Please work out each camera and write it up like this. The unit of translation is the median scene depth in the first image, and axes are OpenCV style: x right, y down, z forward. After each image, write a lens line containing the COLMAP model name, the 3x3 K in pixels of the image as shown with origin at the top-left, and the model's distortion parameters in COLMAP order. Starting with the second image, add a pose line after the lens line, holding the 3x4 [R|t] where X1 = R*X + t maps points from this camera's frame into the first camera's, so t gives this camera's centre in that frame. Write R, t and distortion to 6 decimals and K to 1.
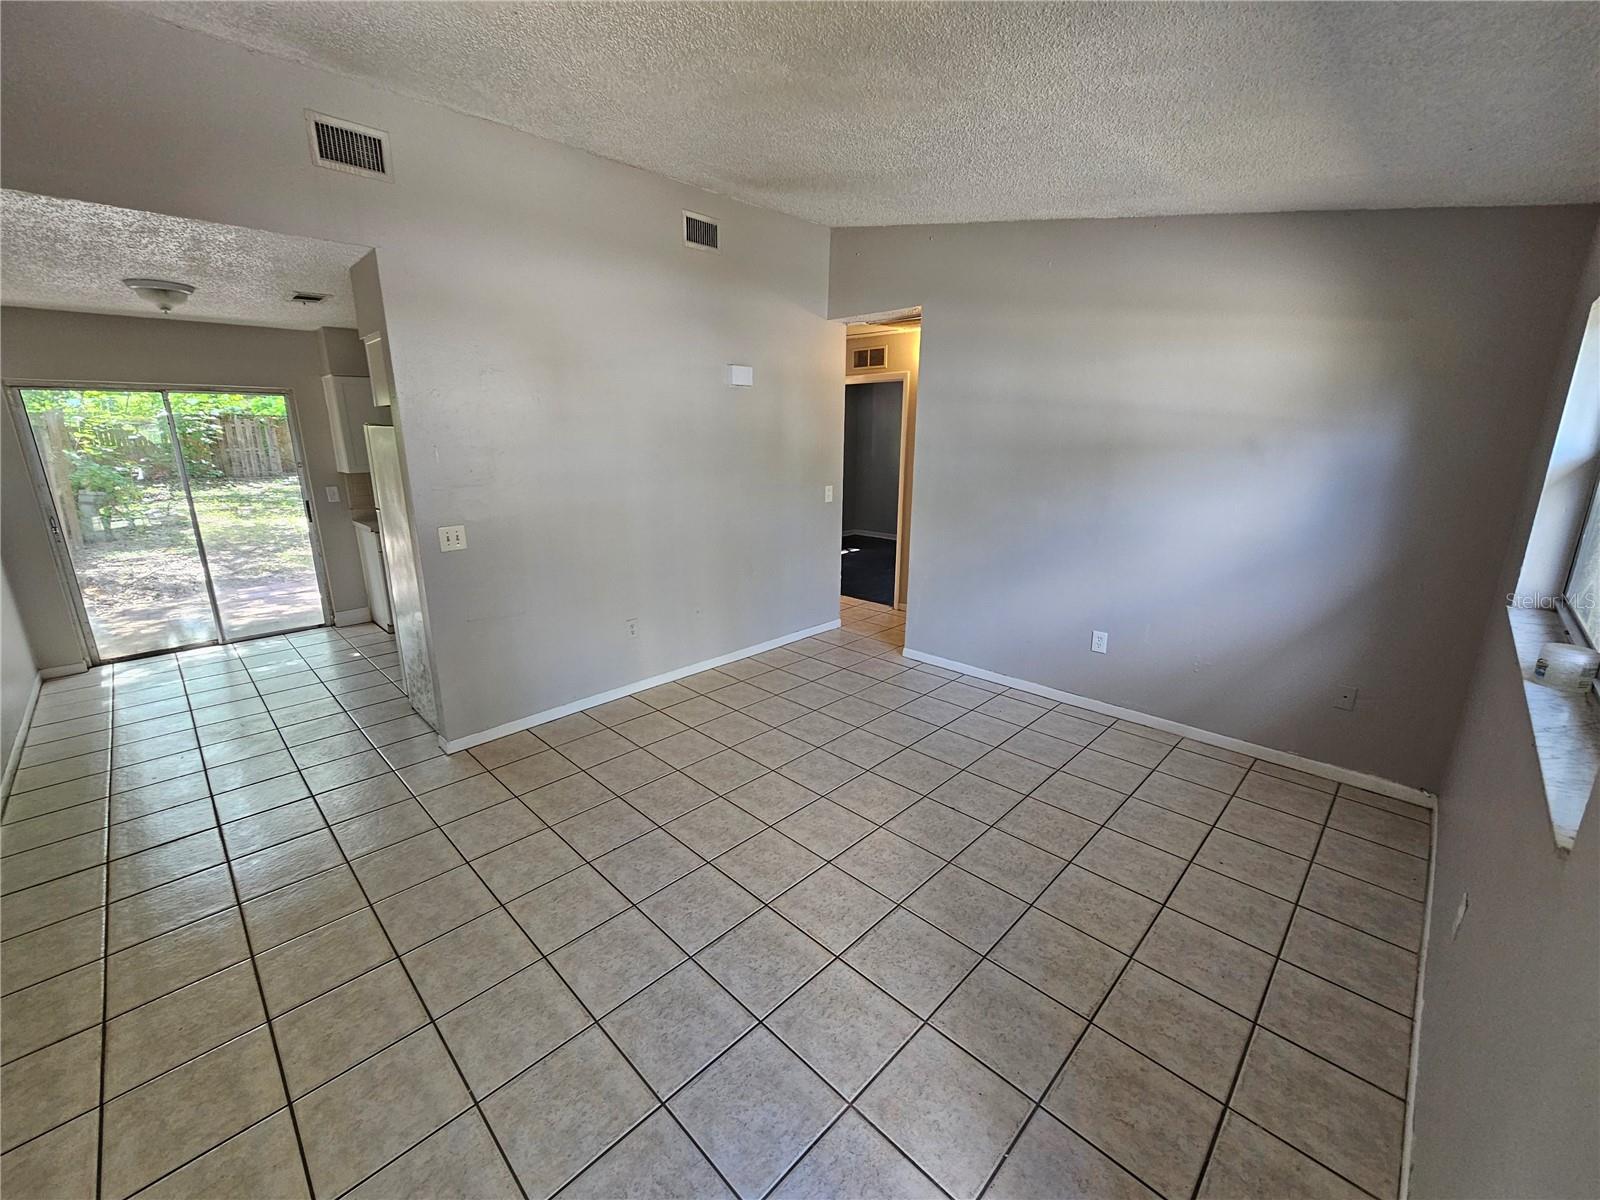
lens RADIAL K [[654.4, 0, 789.3], [0, 654.4, 598.2], [0, 0, 1]] dist [-0.002579, 0.000706]
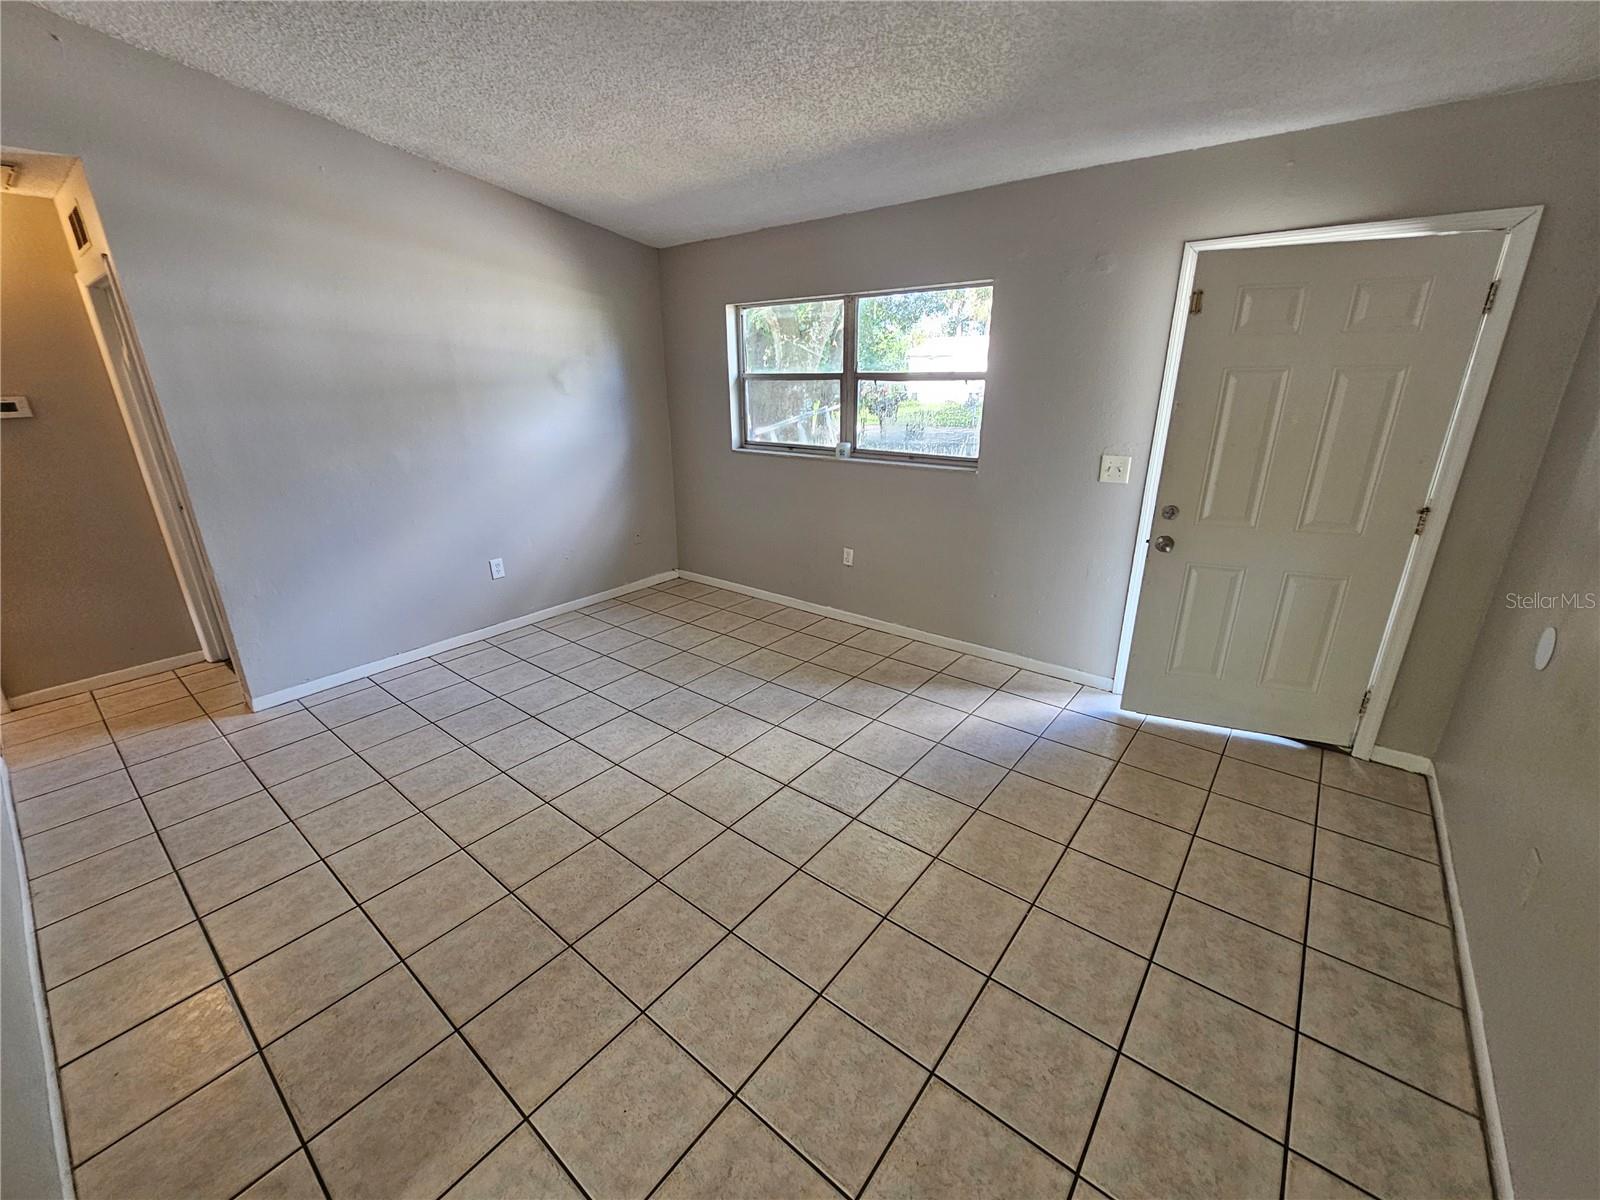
lens RADIAL K [[654.4, 0, 784.9], [0, 654.4, 595.3], [0, 0, 1]] dist [-0.002579, 0.000706]
pose [[-0.096950, -0.321244, 0.942021, -0.752348], [0.266664, 0.903491, 0.335550, -0.160144], [-0.958901, 0.283735, -0.001929, 0.684226]]
